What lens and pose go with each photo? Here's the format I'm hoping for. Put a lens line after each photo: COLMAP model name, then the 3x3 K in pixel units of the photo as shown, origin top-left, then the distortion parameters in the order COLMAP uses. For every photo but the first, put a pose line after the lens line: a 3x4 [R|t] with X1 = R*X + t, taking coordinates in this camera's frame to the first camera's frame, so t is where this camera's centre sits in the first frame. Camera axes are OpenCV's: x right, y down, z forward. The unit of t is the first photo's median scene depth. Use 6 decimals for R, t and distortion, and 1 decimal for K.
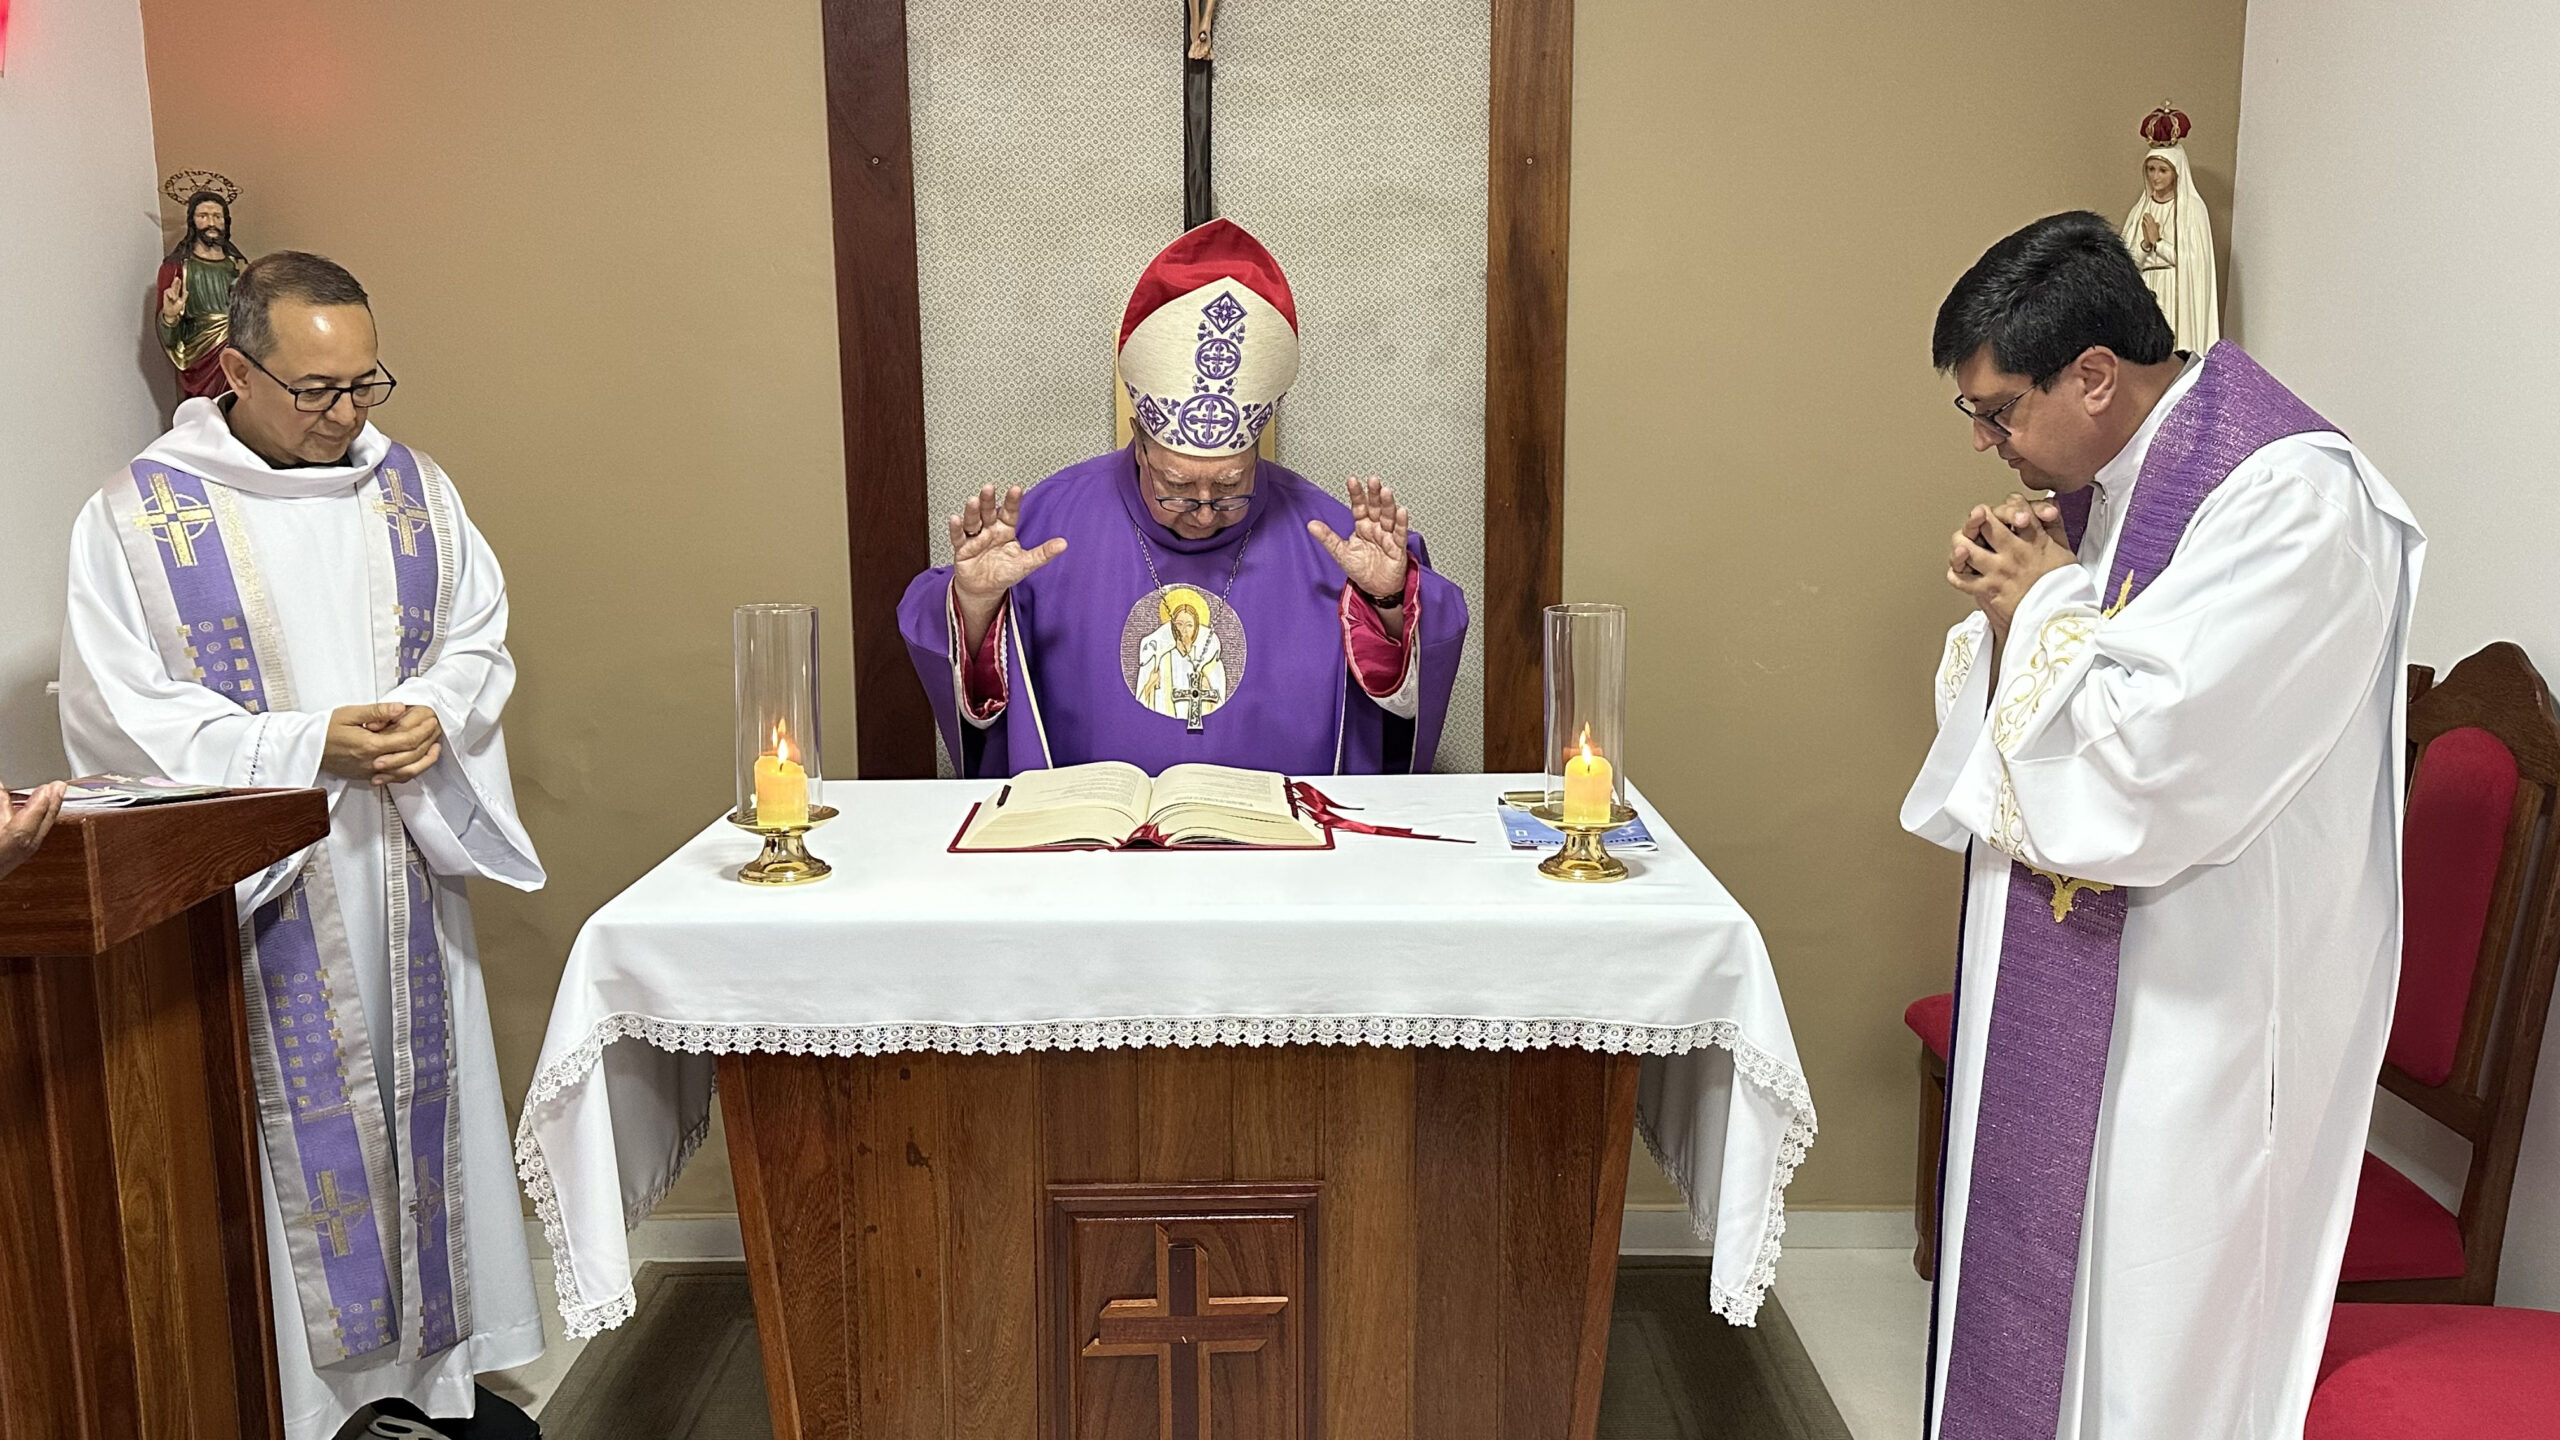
lens RADIAL K [[2037.4, 0, 1280.0], [0, 2037.4, 720.0], [0, 0, 1]] dist [0.104907, -0.004077]
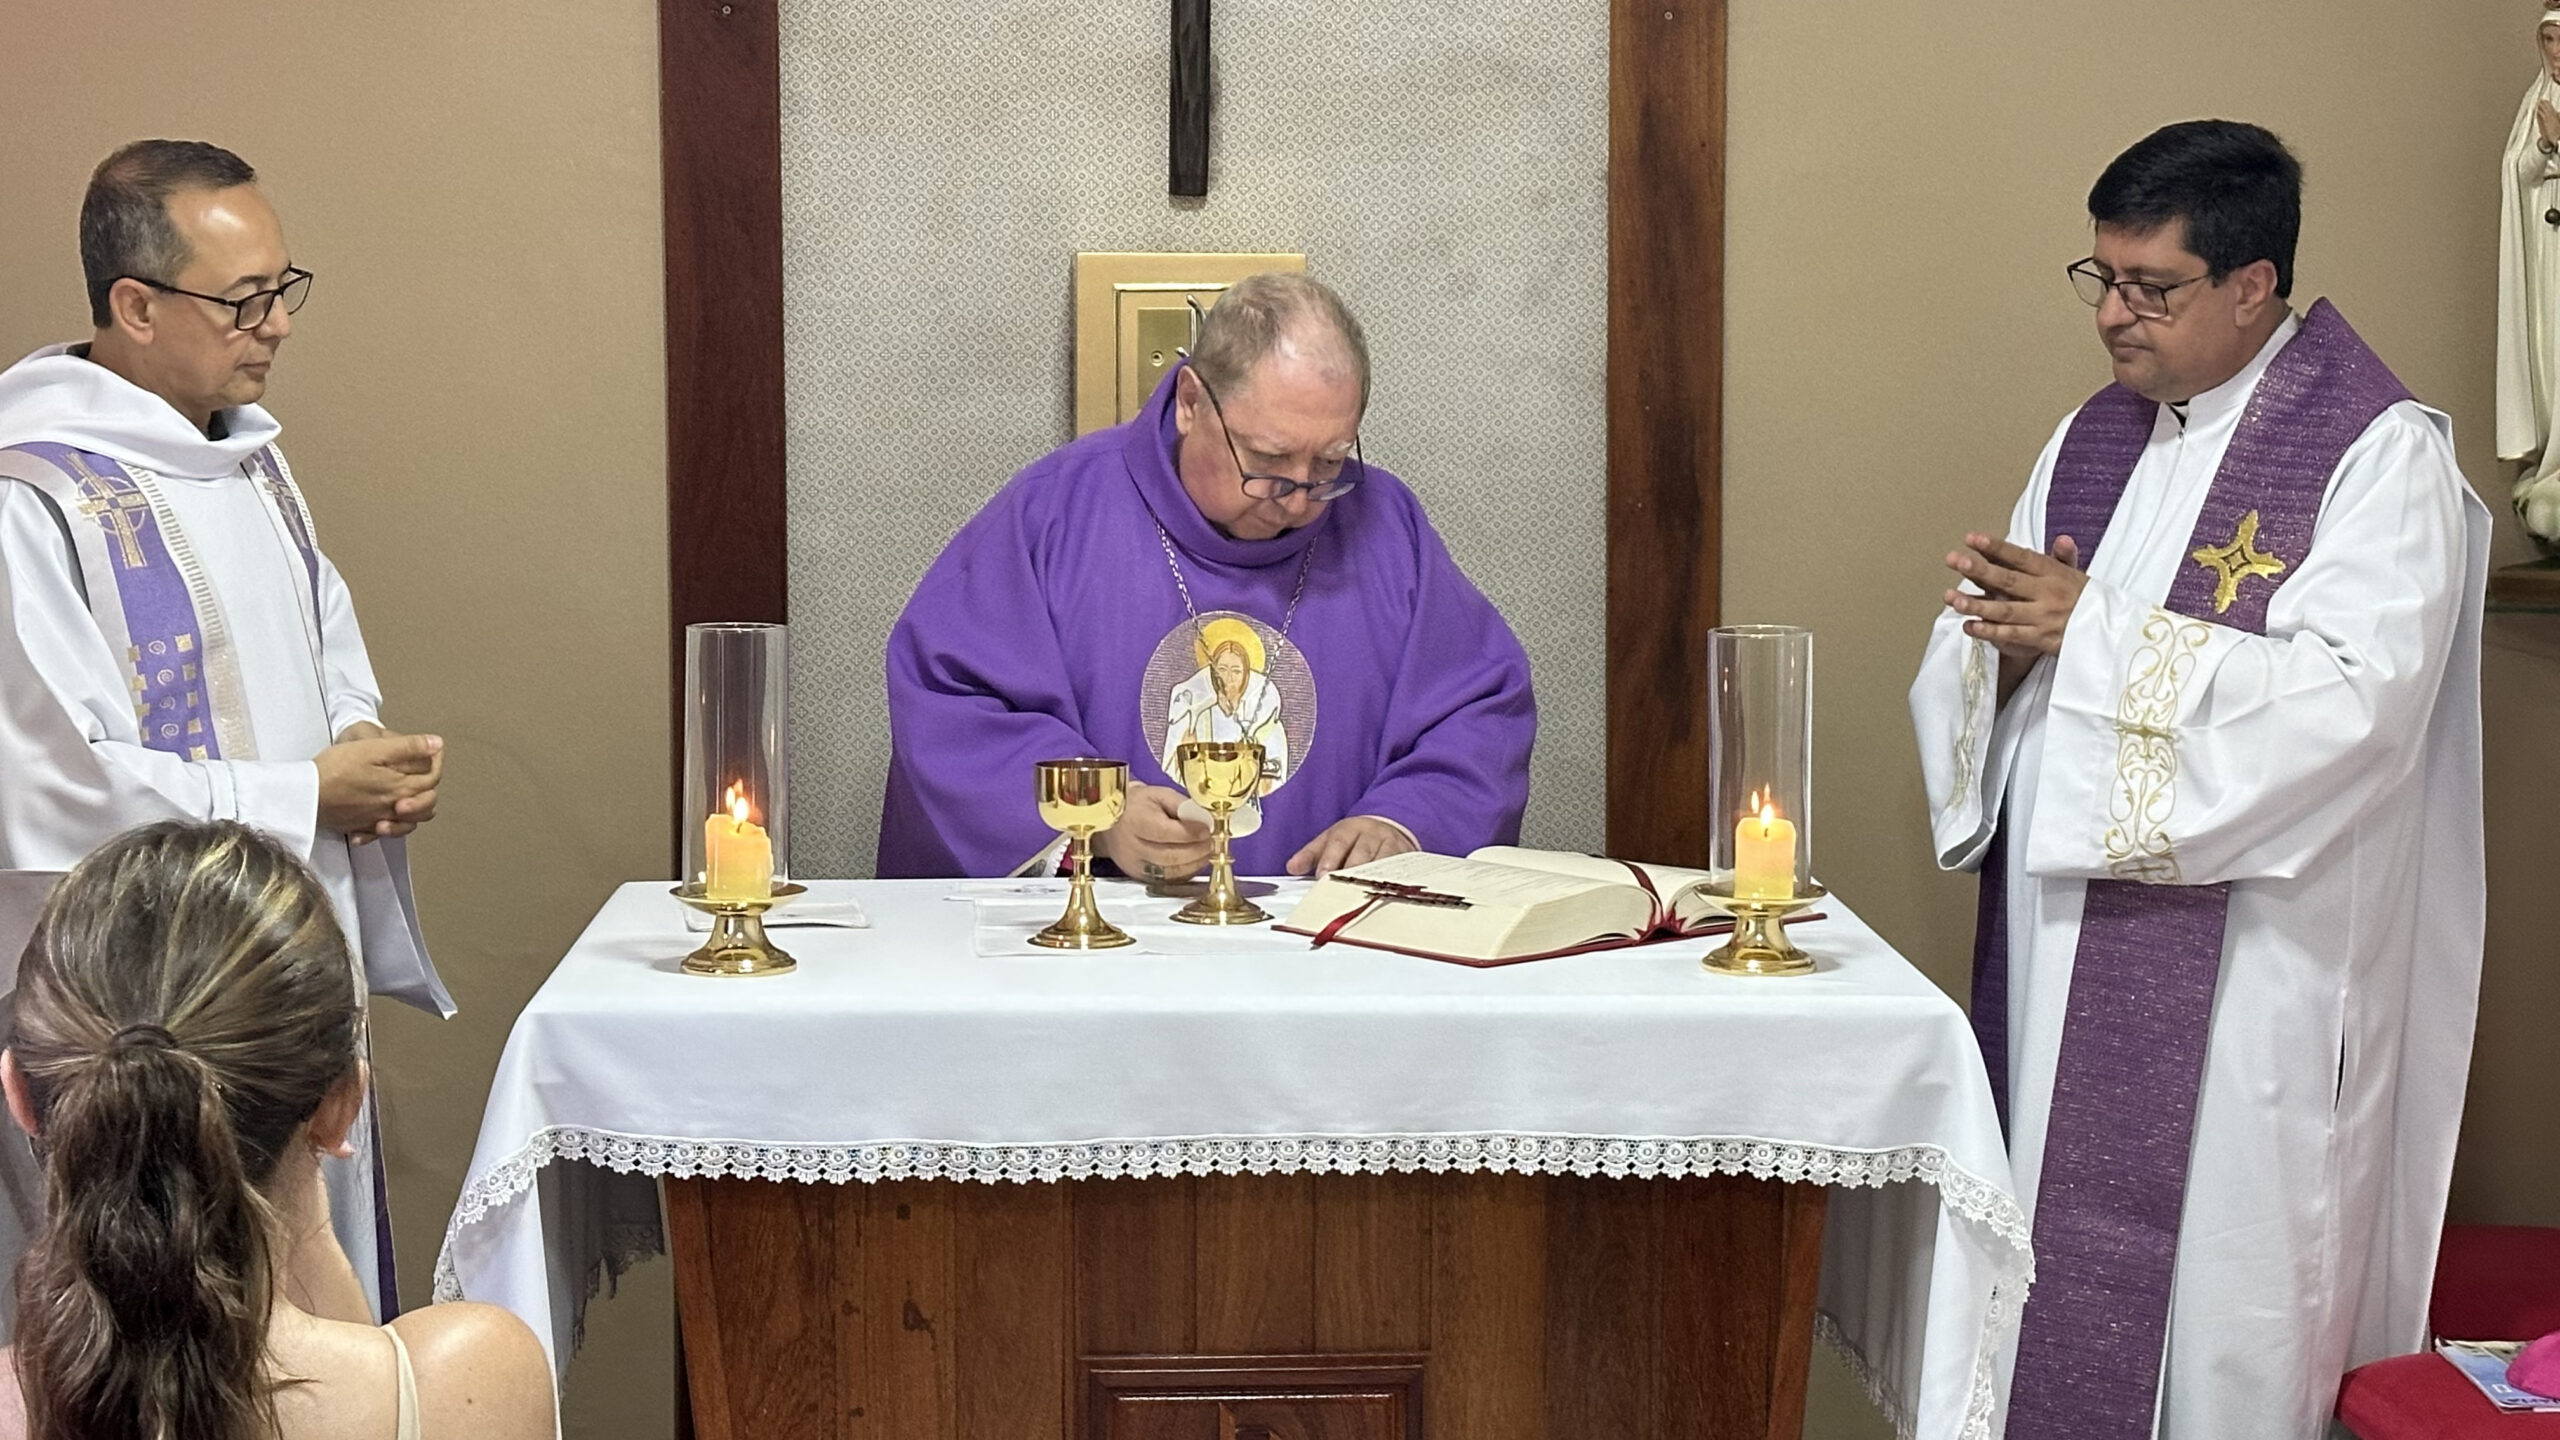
lens RADIAL K [[4428.1, 0, 1283.1], [0, 4428.1, 788.0], [0, 0, 1]] dist [-0.007397, 0.056429]
pose [[0.999016, 0.001994, 0.044302, -0.111955], [0.000042, 0.998946, -0.045892, 0.086888], [-0.044347, 0.045849, 0.997964, -0.715485]]
